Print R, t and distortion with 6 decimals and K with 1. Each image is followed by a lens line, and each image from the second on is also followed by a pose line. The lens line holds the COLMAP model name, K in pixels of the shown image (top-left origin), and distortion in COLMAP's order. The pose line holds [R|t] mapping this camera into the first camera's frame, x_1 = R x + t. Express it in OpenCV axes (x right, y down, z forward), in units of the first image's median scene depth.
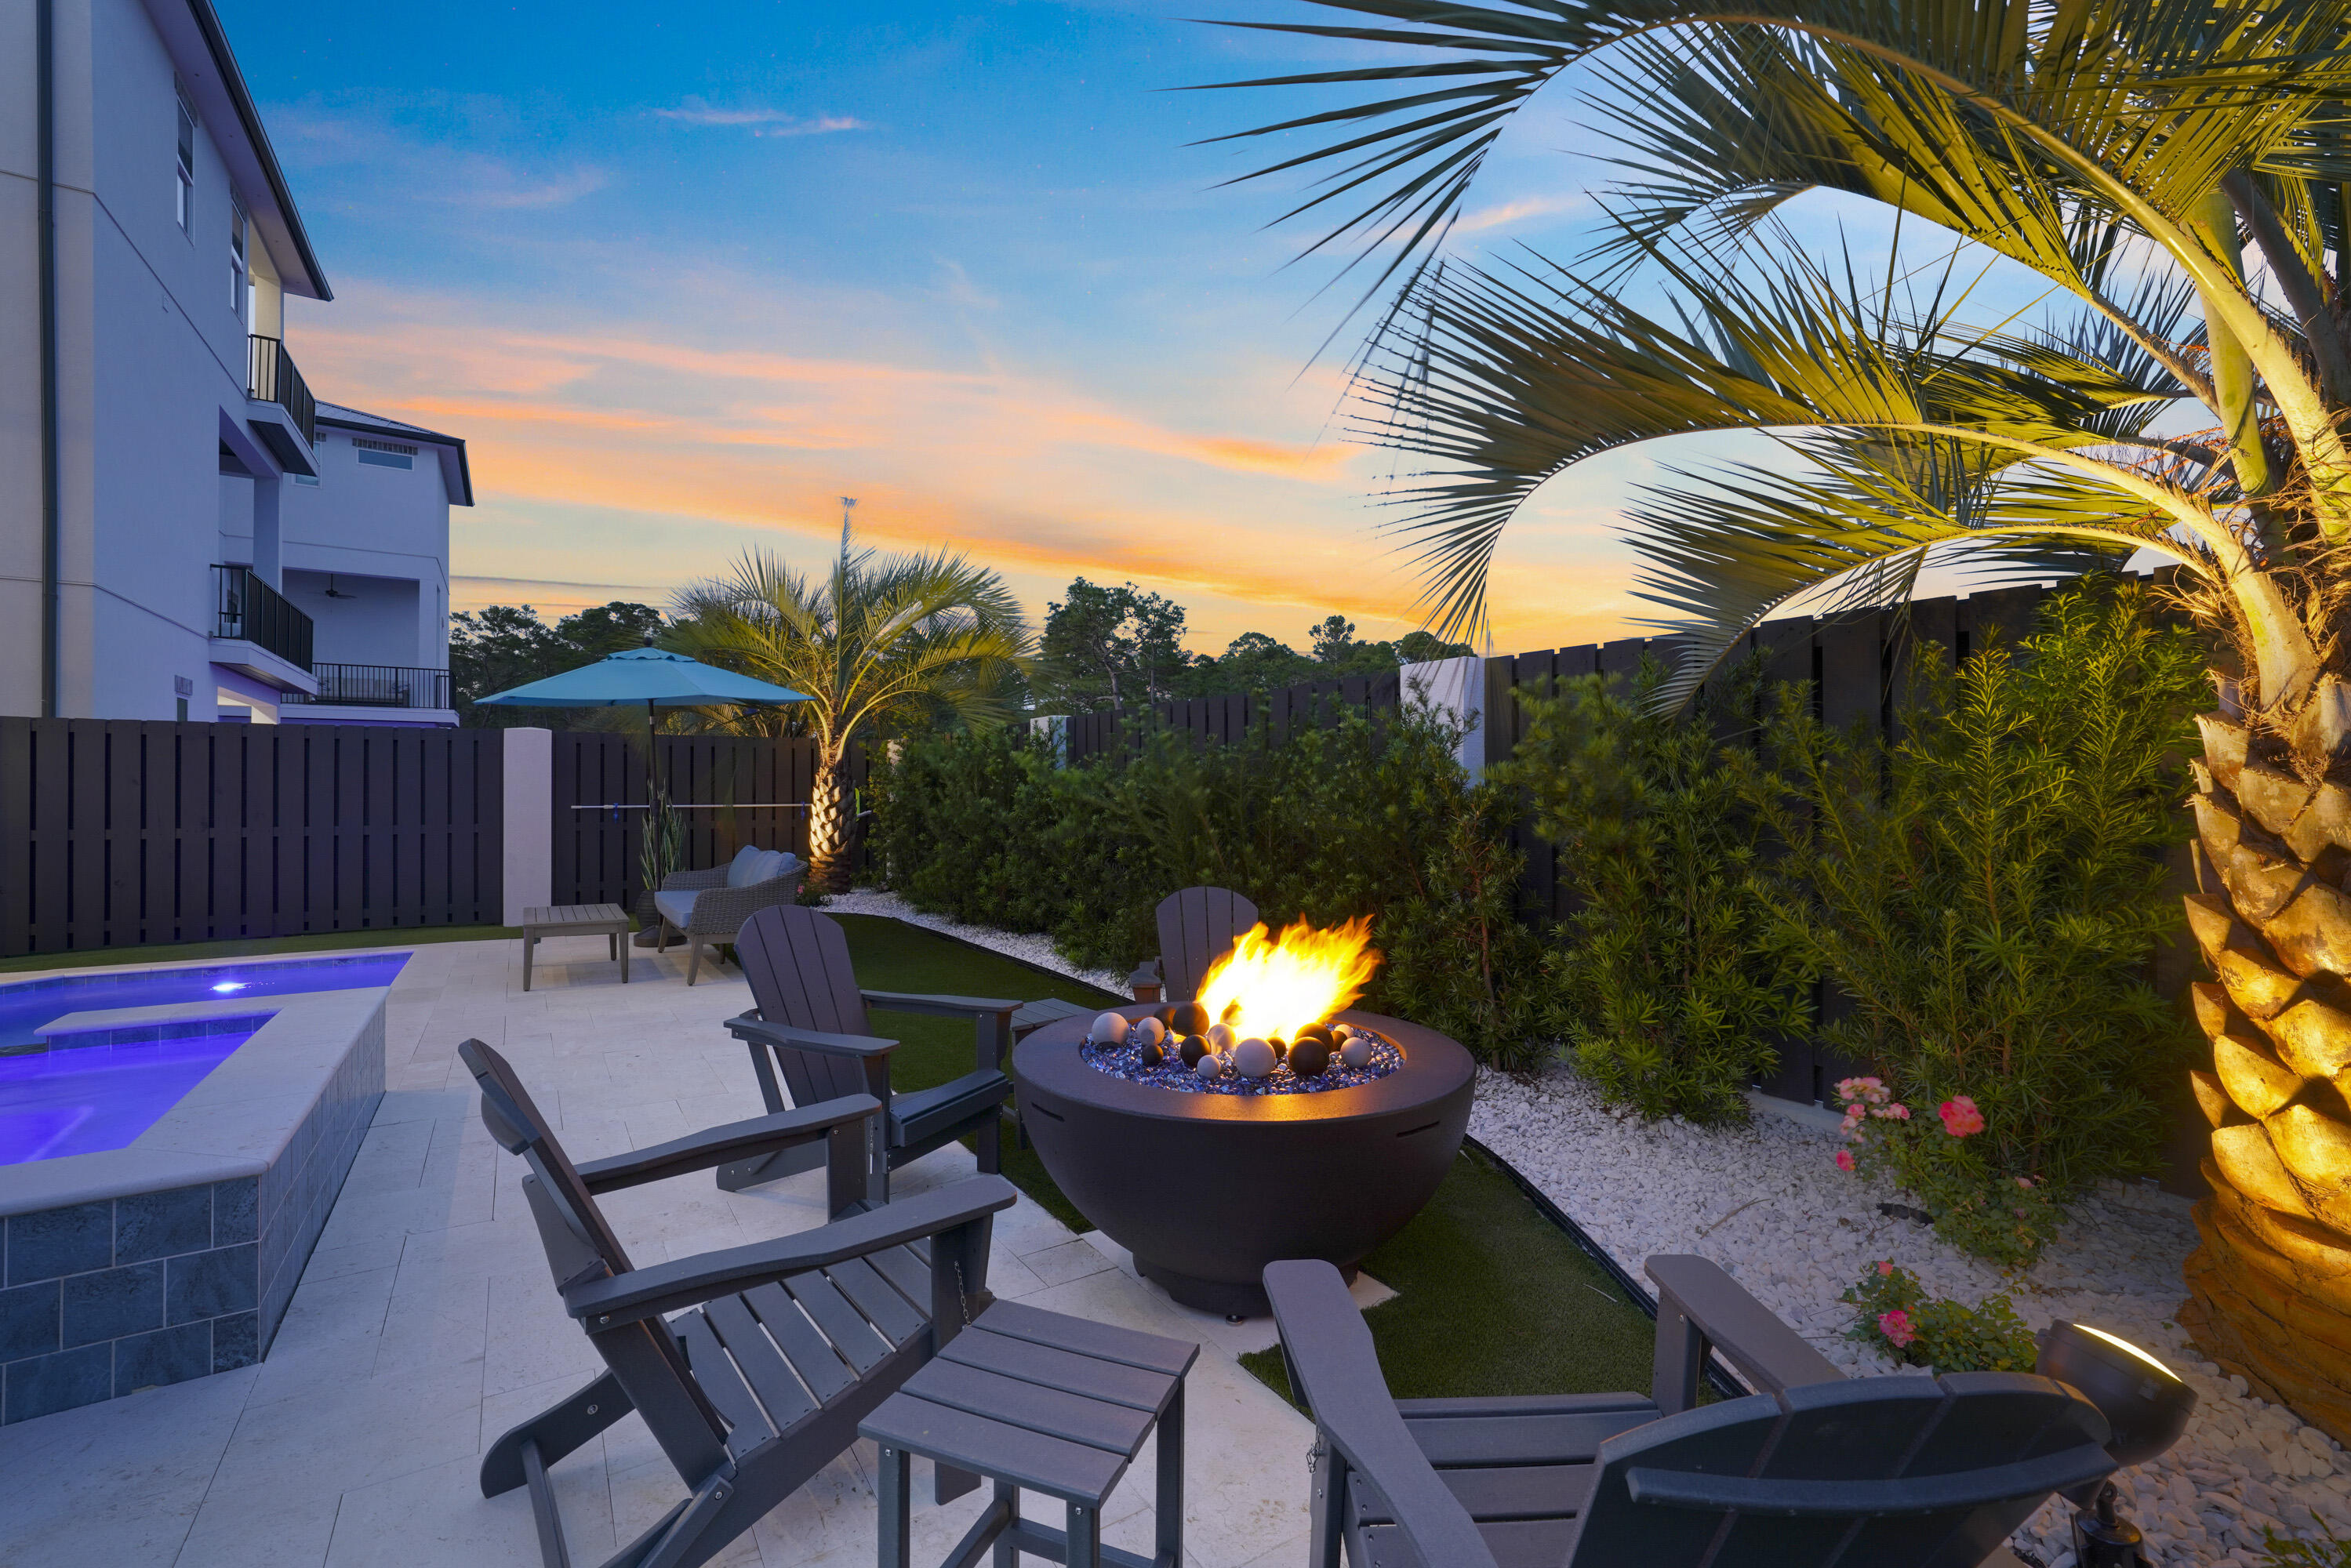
lens RADIAL K [[966.5, 0, 1177.9], [0, 966.5, 785.7], [0, 0, 1]] dist [-0.001375, 0.000631]
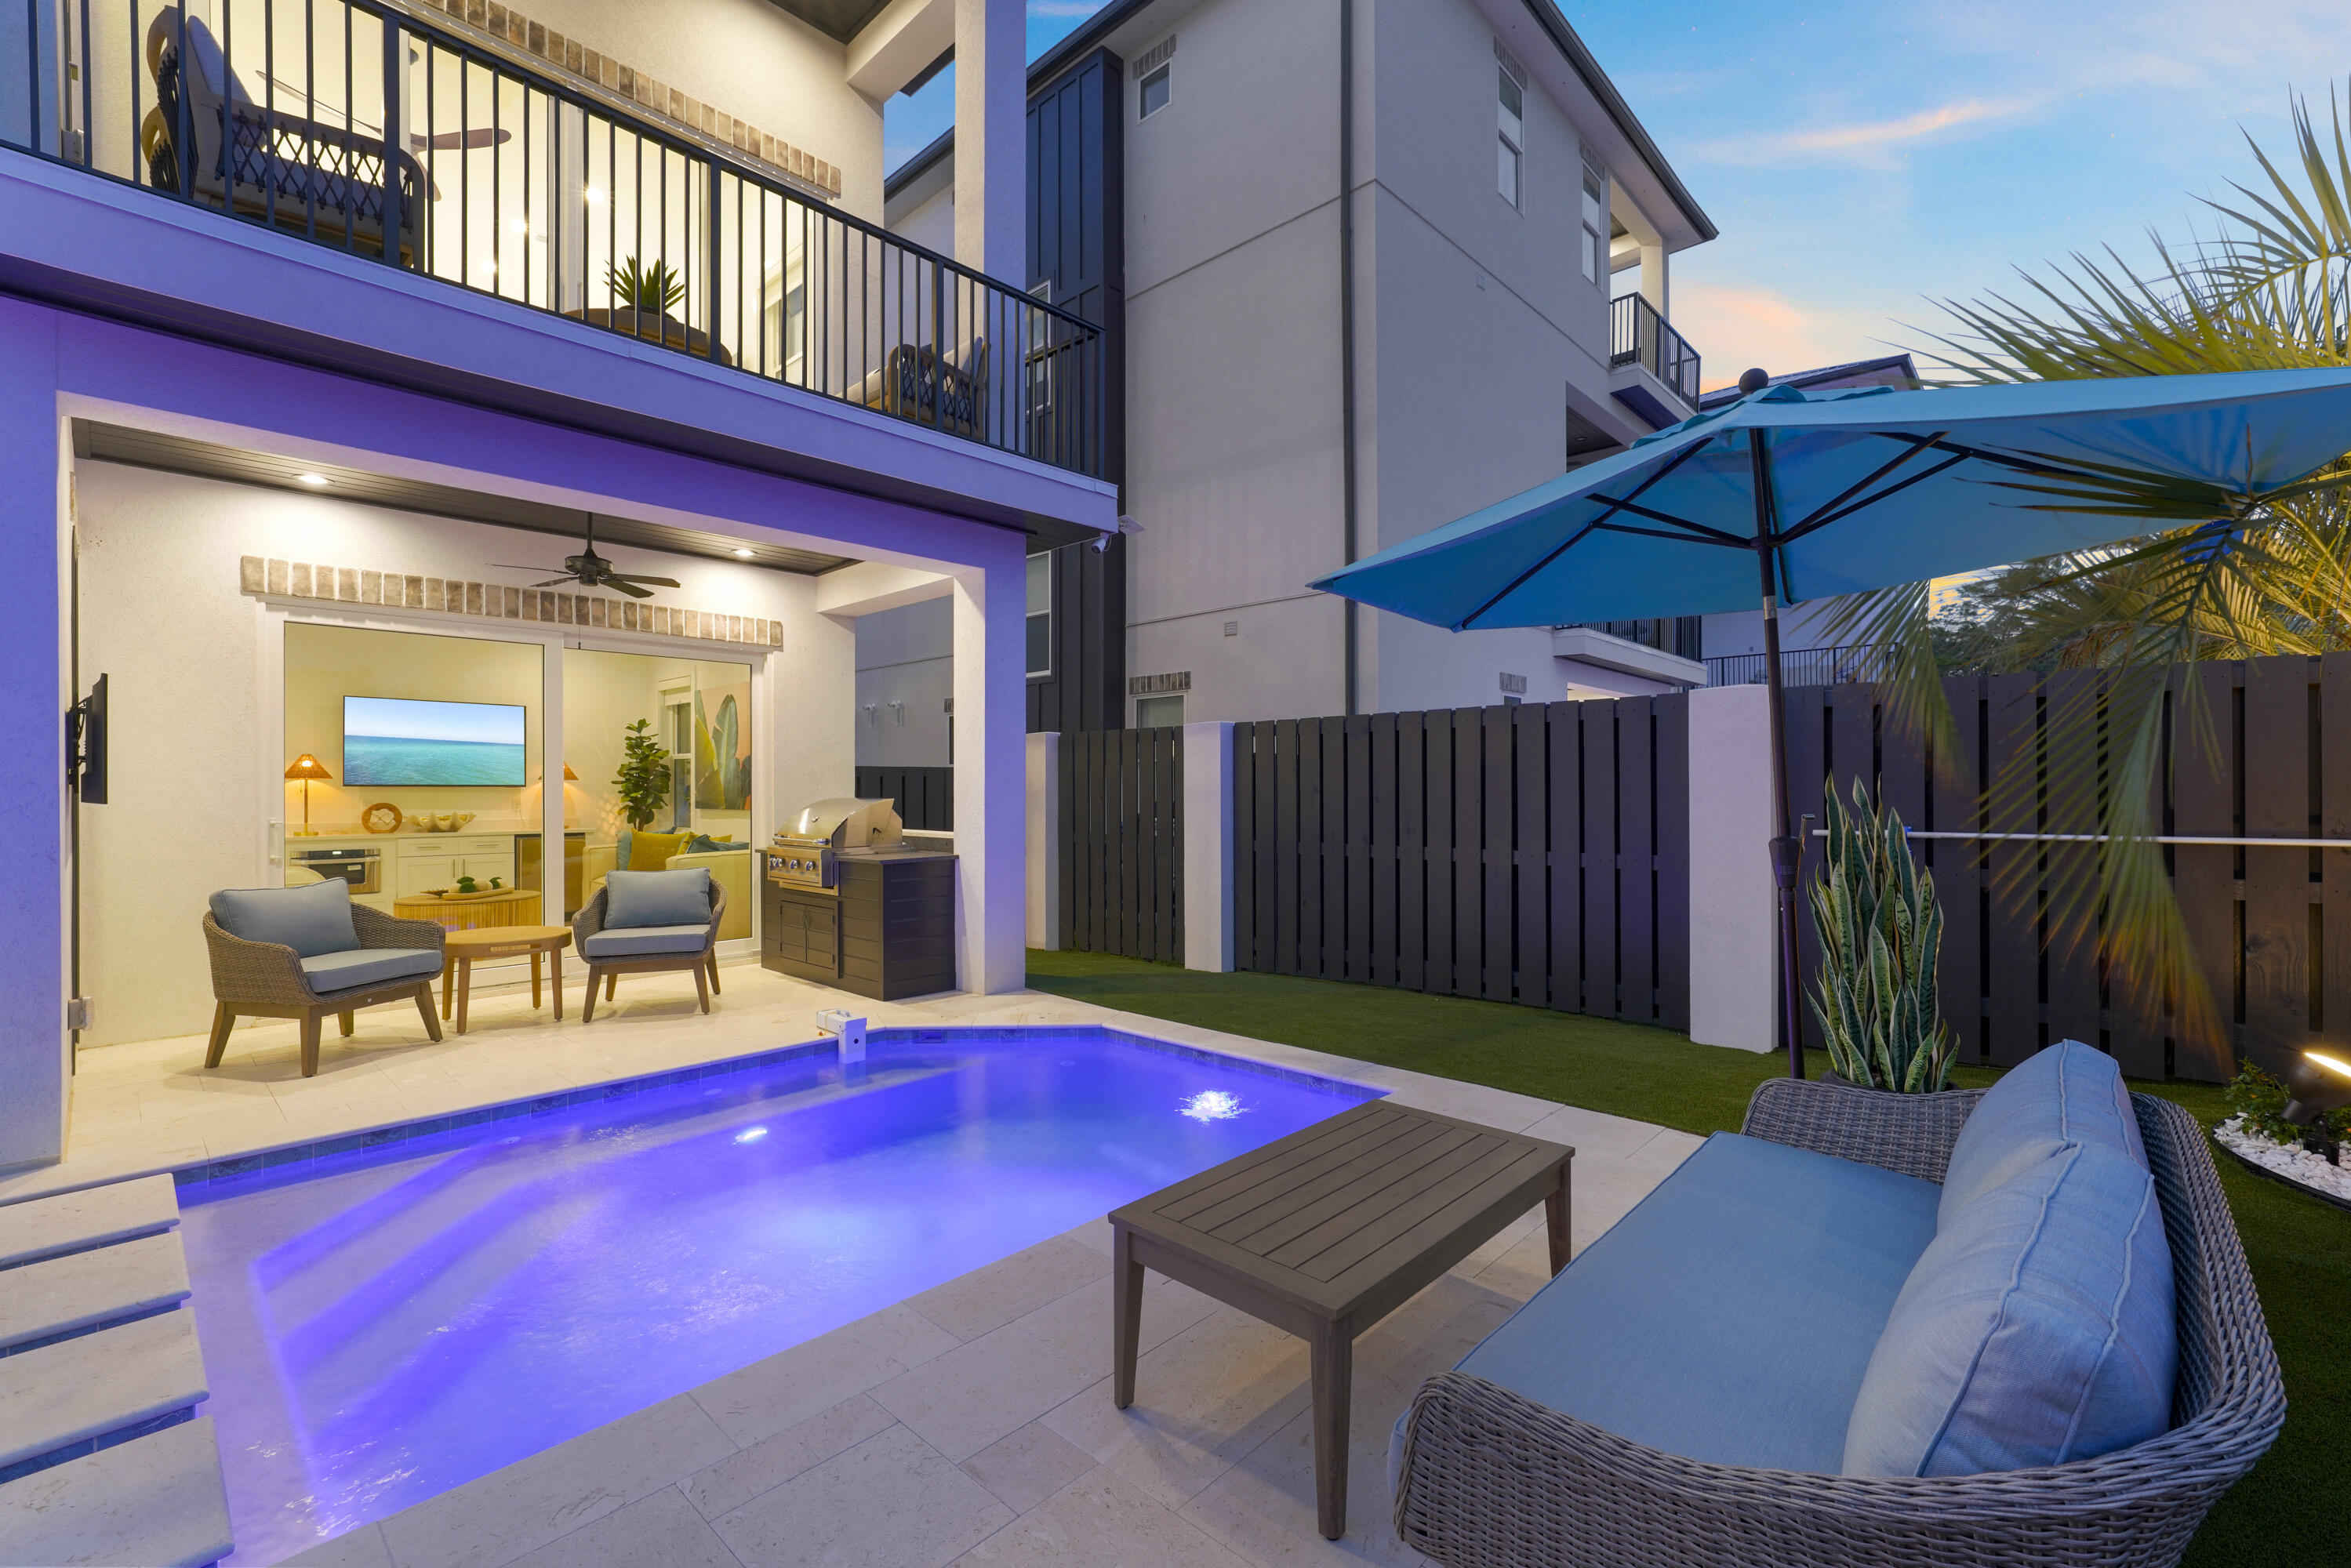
lens RADIAL K [[982.7, 0, 1174.1], [0, 982.7, 783.9], [0, 0, 1]] dist [-0.000949, -0.000613]
pose [[0.219594, -0.004364, -0.975581, -0.135235], [0.006511, 0.999974, -0.003007, -0.003643], [0.975570, -0.005692, 0.219617, 0.380872]]
